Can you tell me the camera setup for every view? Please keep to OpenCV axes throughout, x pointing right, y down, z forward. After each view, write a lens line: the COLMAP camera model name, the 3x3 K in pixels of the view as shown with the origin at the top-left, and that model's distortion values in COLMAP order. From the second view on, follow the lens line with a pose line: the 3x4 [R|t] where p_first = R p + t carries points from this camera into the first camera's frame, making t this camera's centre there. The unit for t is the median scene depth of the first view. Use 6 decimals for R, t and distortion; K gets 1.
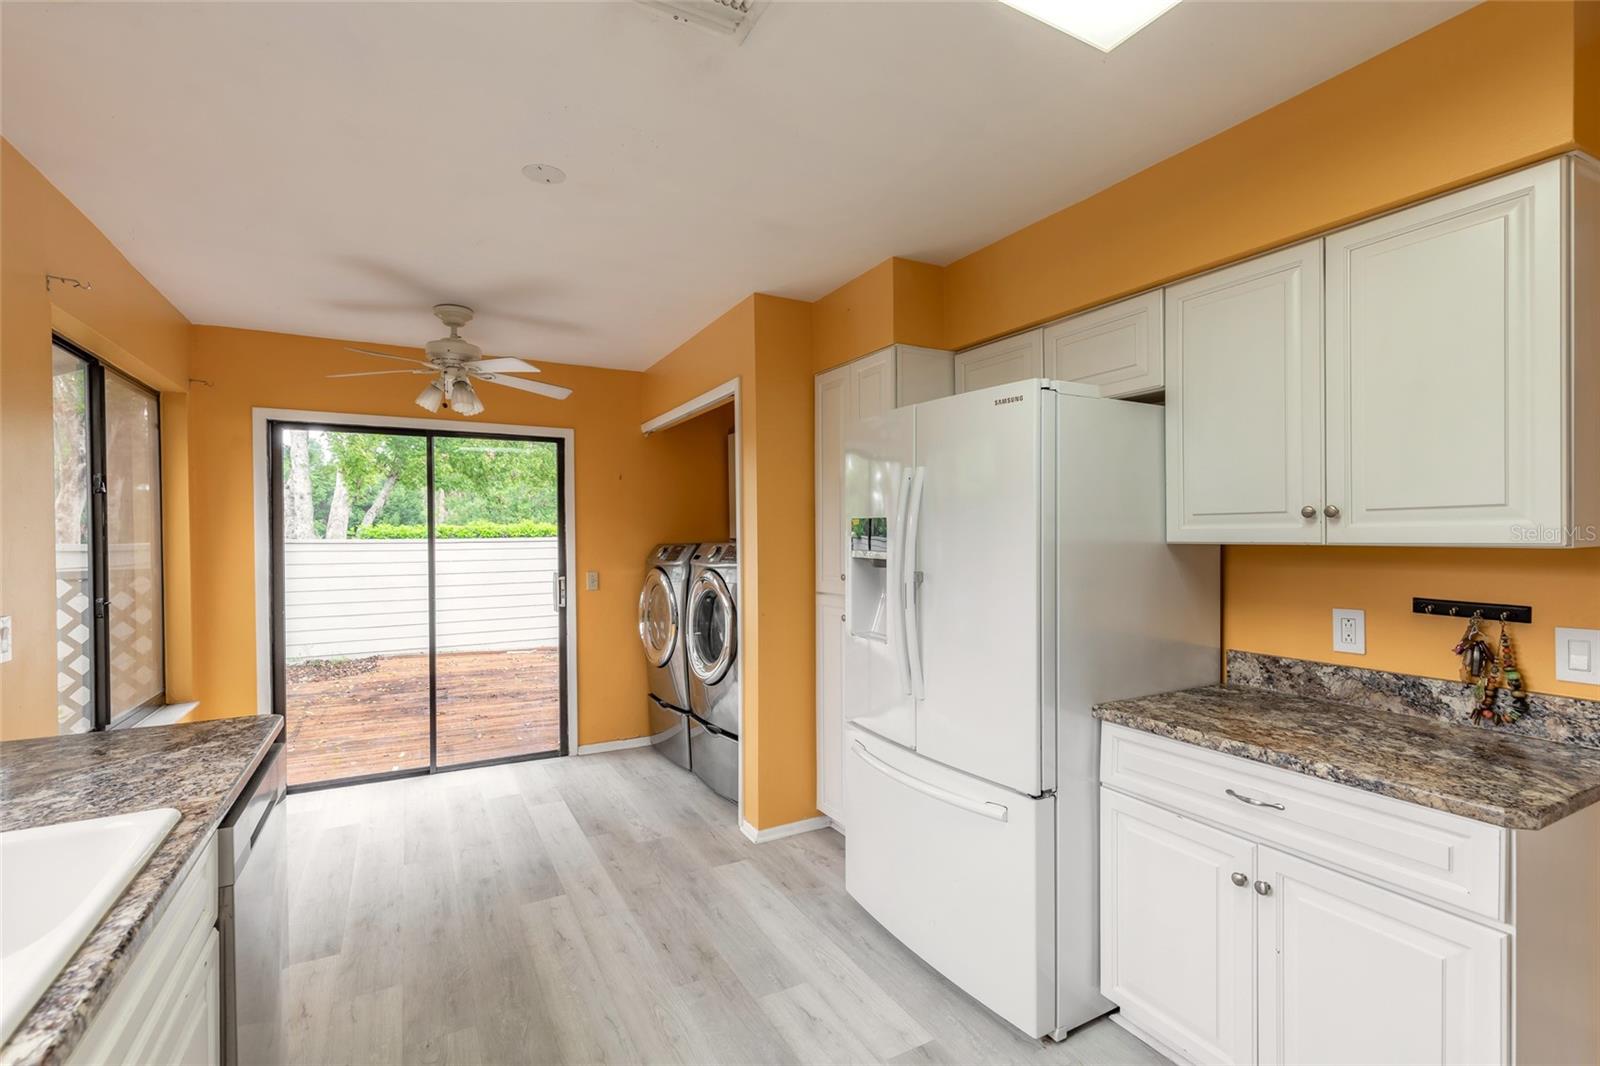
lens RADIAL K [[723.9, 0, 794.7], [0, 723.9, 534.6], [0, 0, 1]] dist [0.010777, -0.001509]
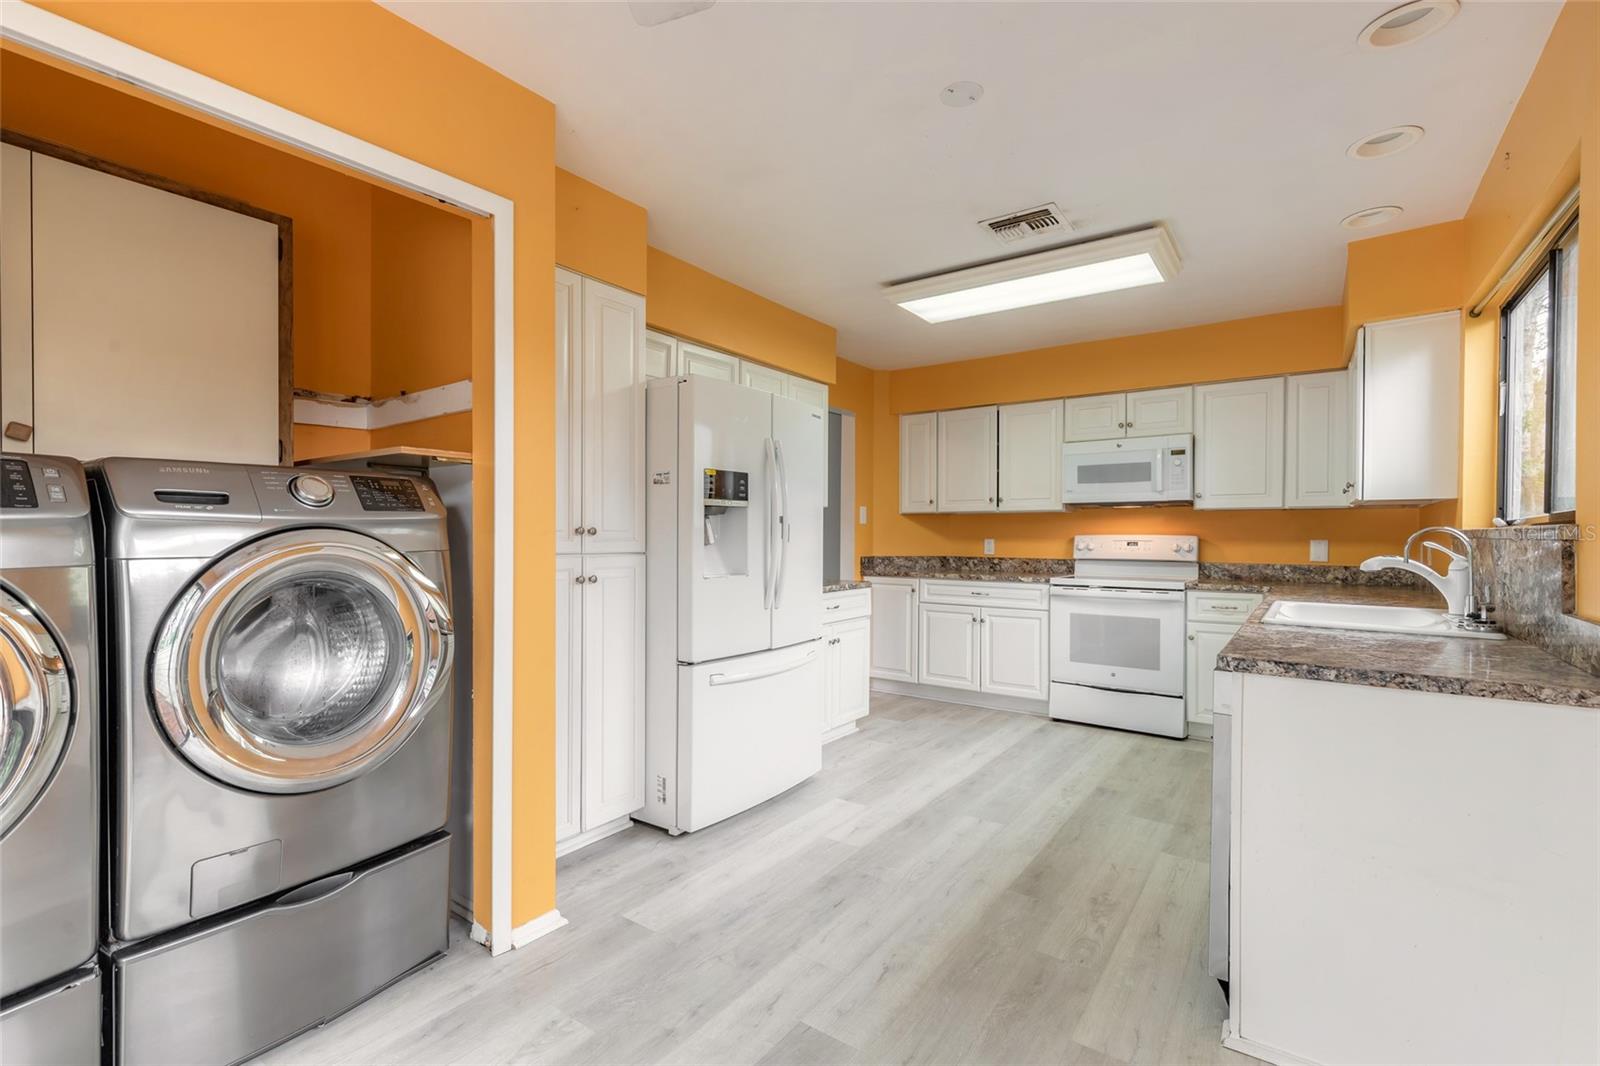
lens RADIAL K [[723.9, 0, 793.2], [0, 723.9, 539.6], [0, 0, 1]] dist [0.010777, -0.001509]
pose [[-0.437707, -0.002085, 0.899115, -1.023192], [0.003126, 0.999988, 0.003841, 0.085951], [-0.899112, 0.004492, -0.437695, 1.489286]]
